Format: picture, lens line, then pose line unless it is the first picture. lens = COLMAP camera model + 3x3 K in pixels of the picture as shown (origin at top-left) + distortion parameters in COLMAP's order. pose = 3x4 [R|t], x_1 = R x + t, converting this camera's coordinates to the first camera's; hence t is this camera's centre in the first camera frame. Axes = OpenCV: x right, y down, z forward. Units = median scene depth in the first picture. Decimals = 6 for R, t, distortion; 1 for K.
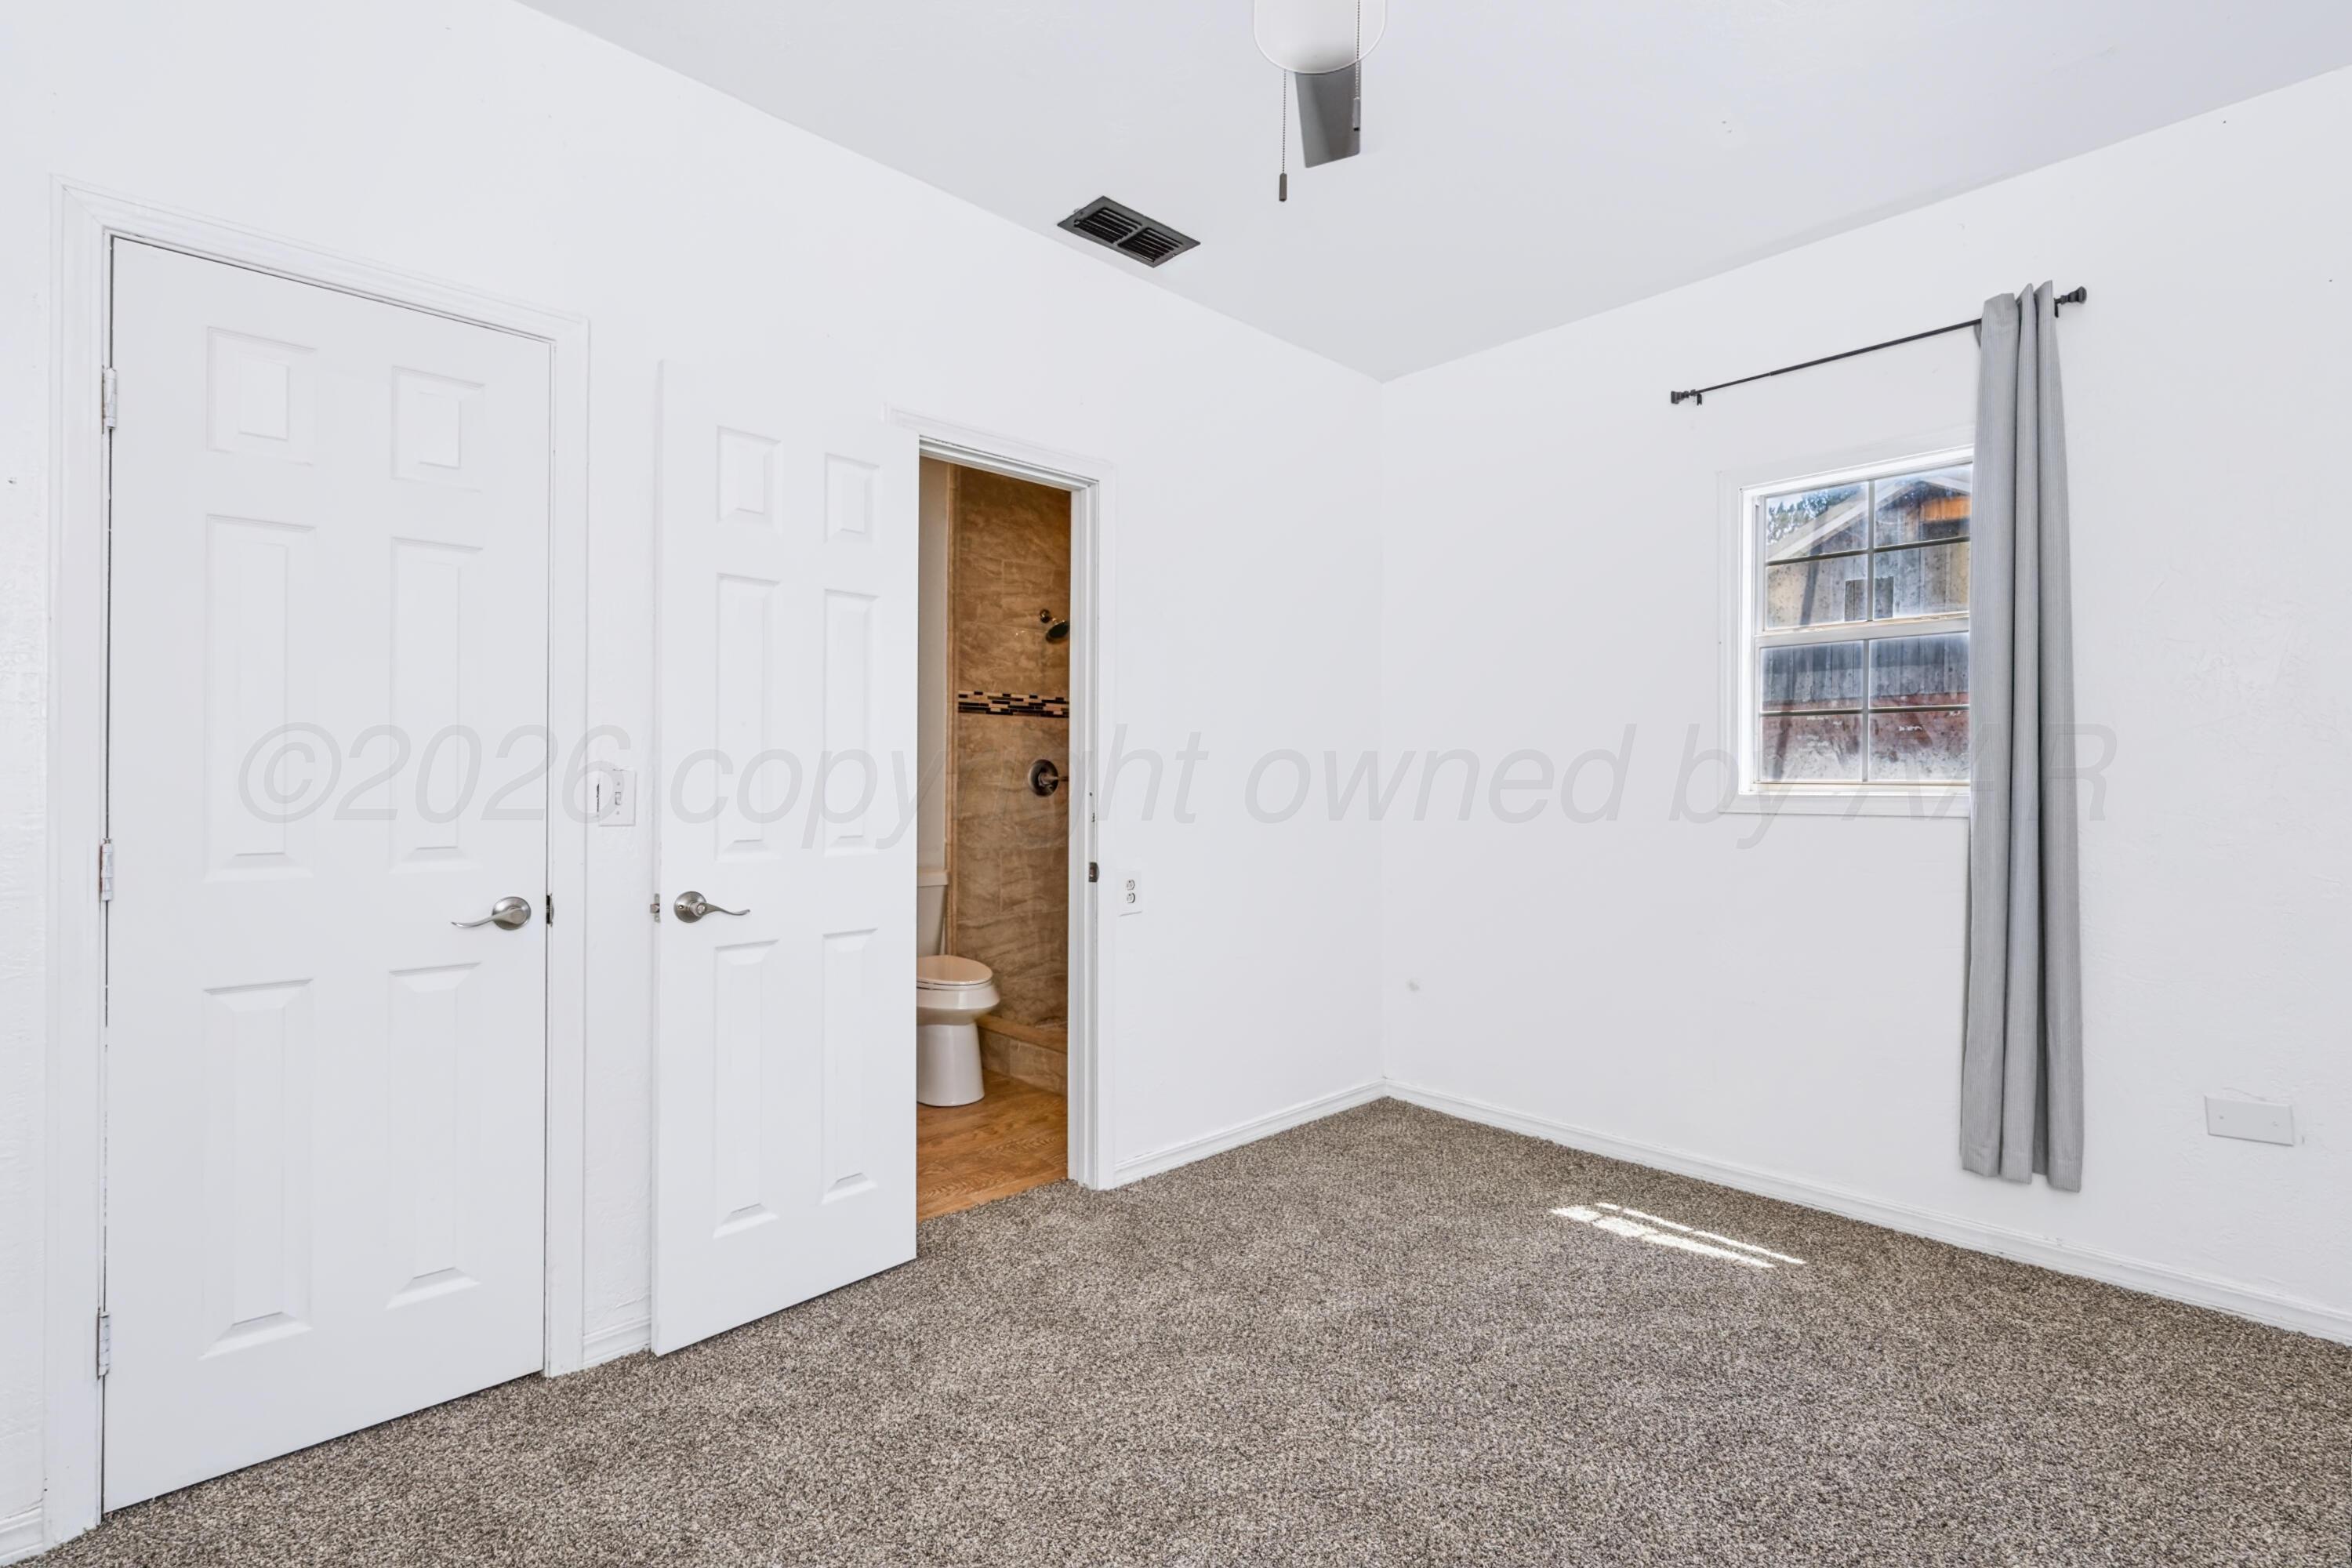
lens RADIAL K [[1057.4, 0, 1177.8], [0, 1057.4, 782.3], [0, 0, 1]] dist [-0.000179, 0.000297]
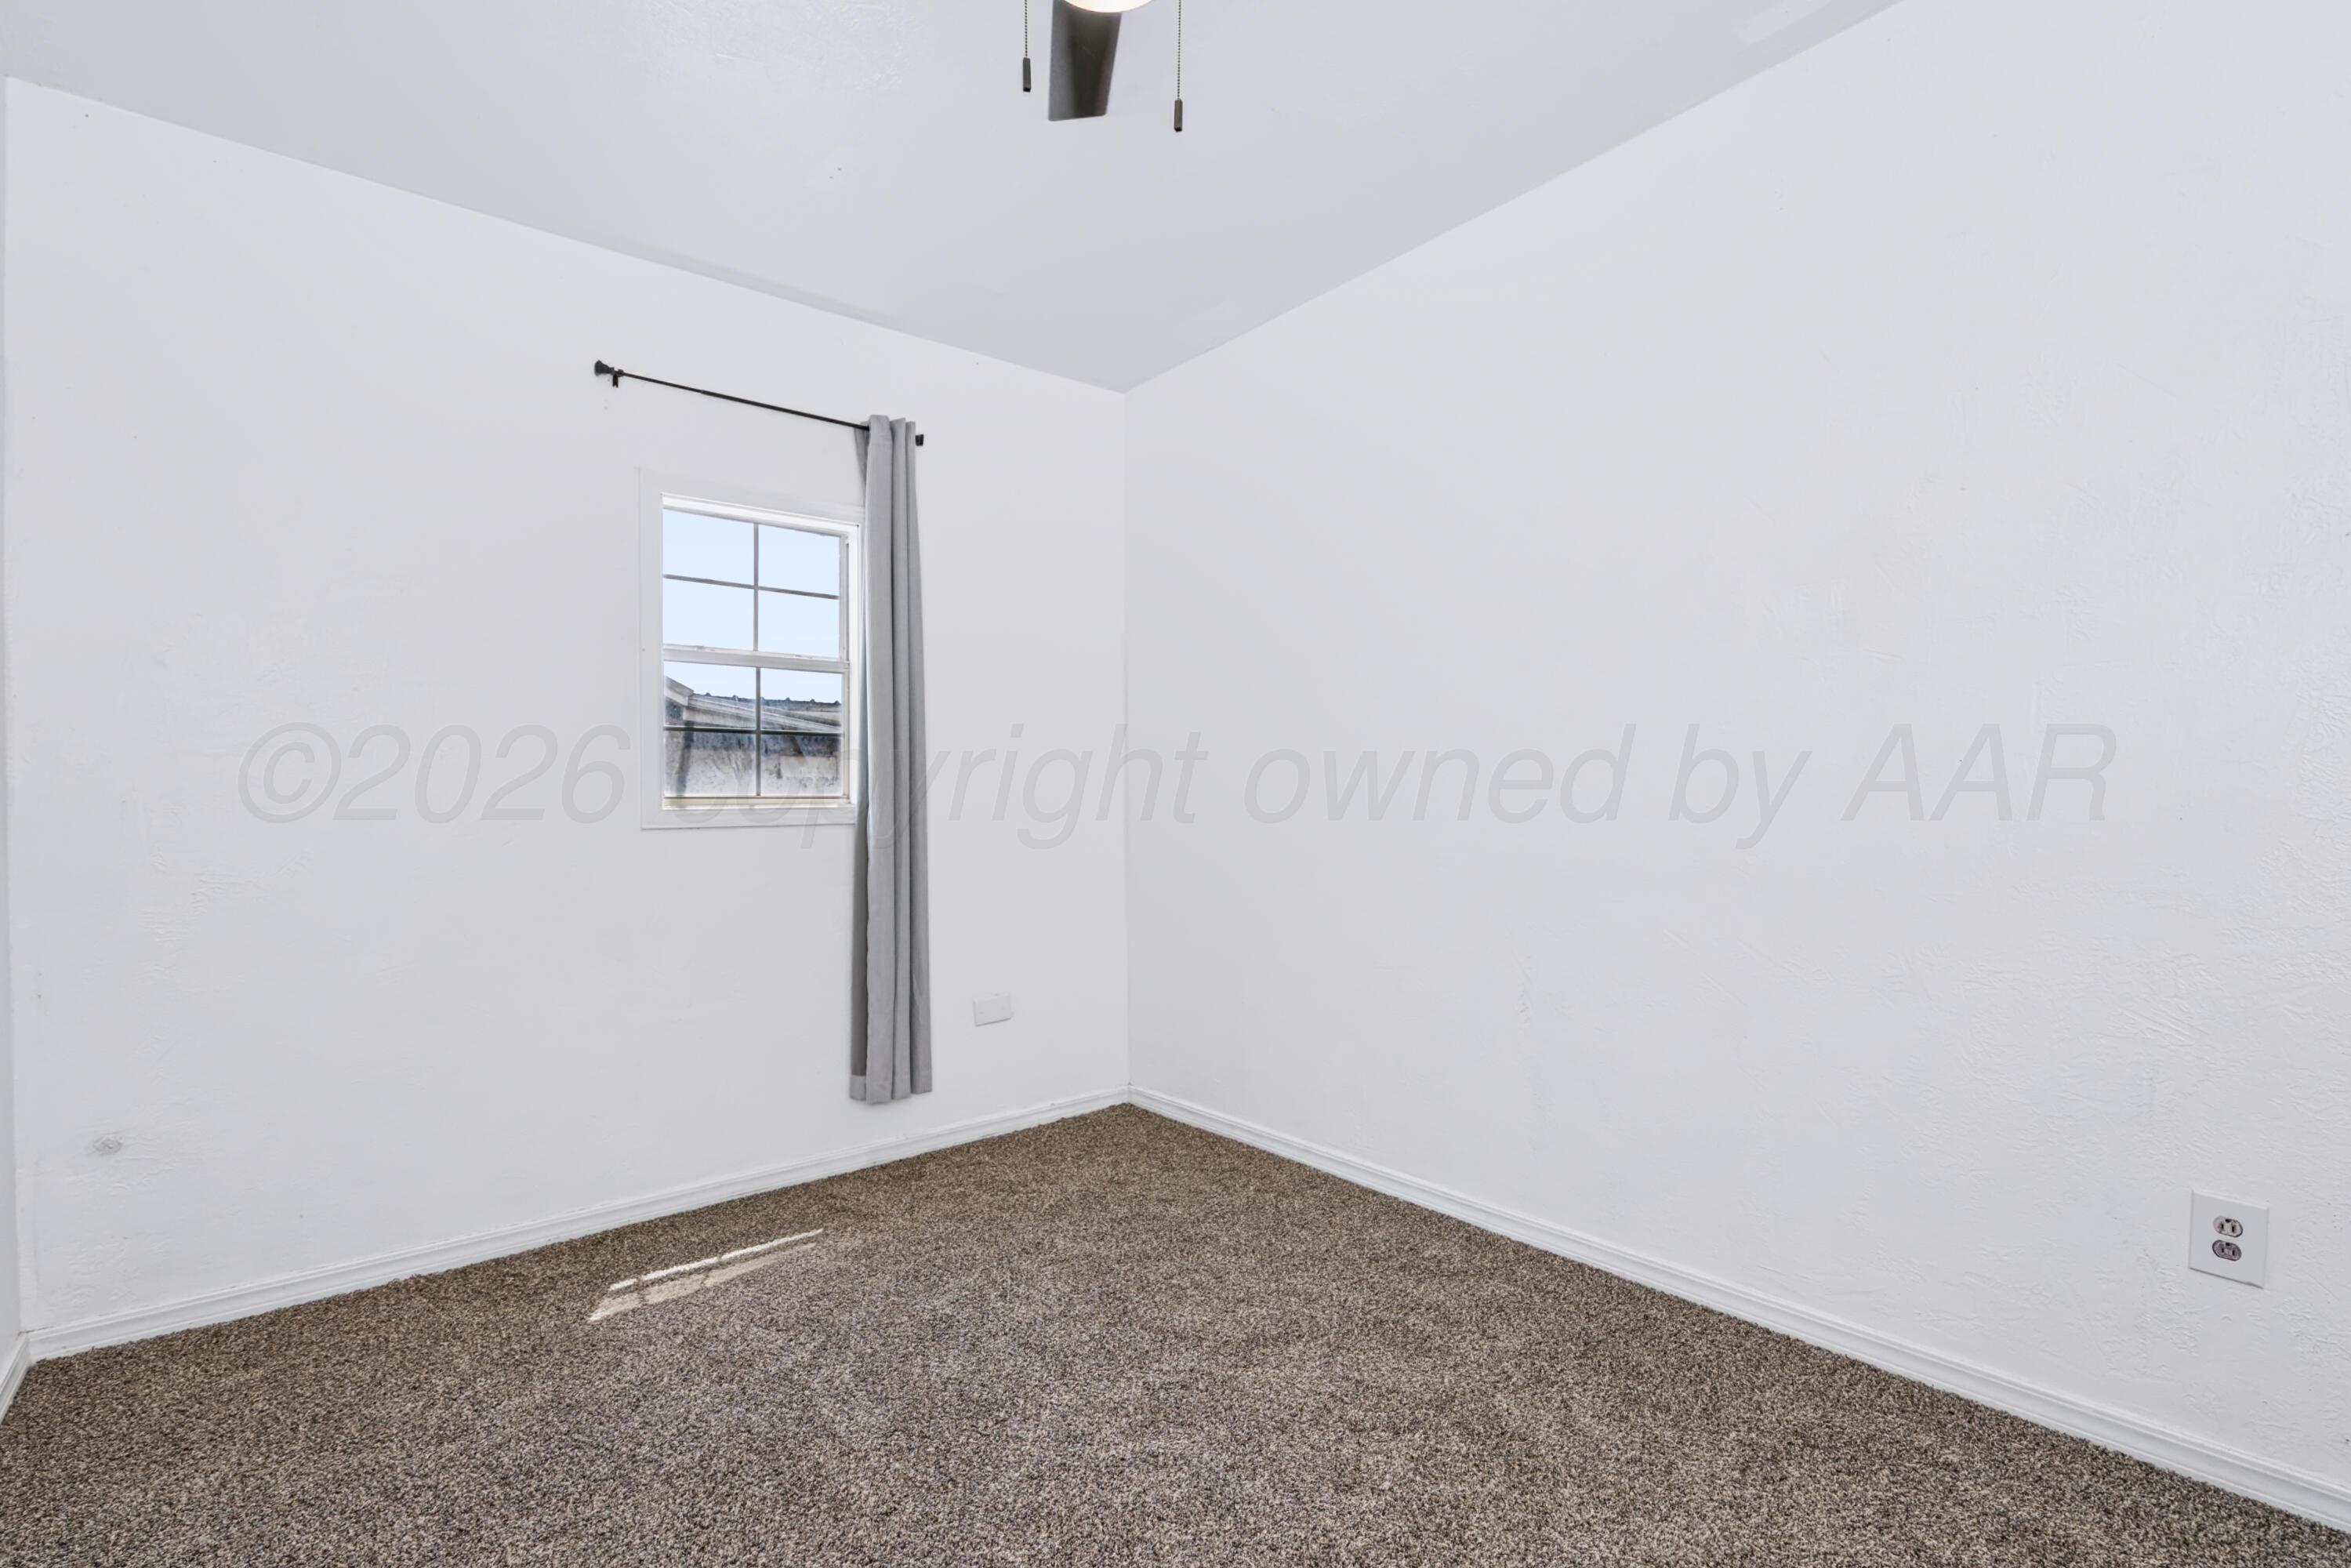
lens RADIAL K [[1081.5, 0, 1149.6], [0, 1081.5, 793.3], [0, 0, 1]] dist [-0.002086, 0.000074]
pose [[0.045418, 0.009879, 0.998919, -0.835559], [-0.000132, 0.999951, -0.009883, 0.014395], [-0.998968, 0.000317, 0.045417, 0.965869]]
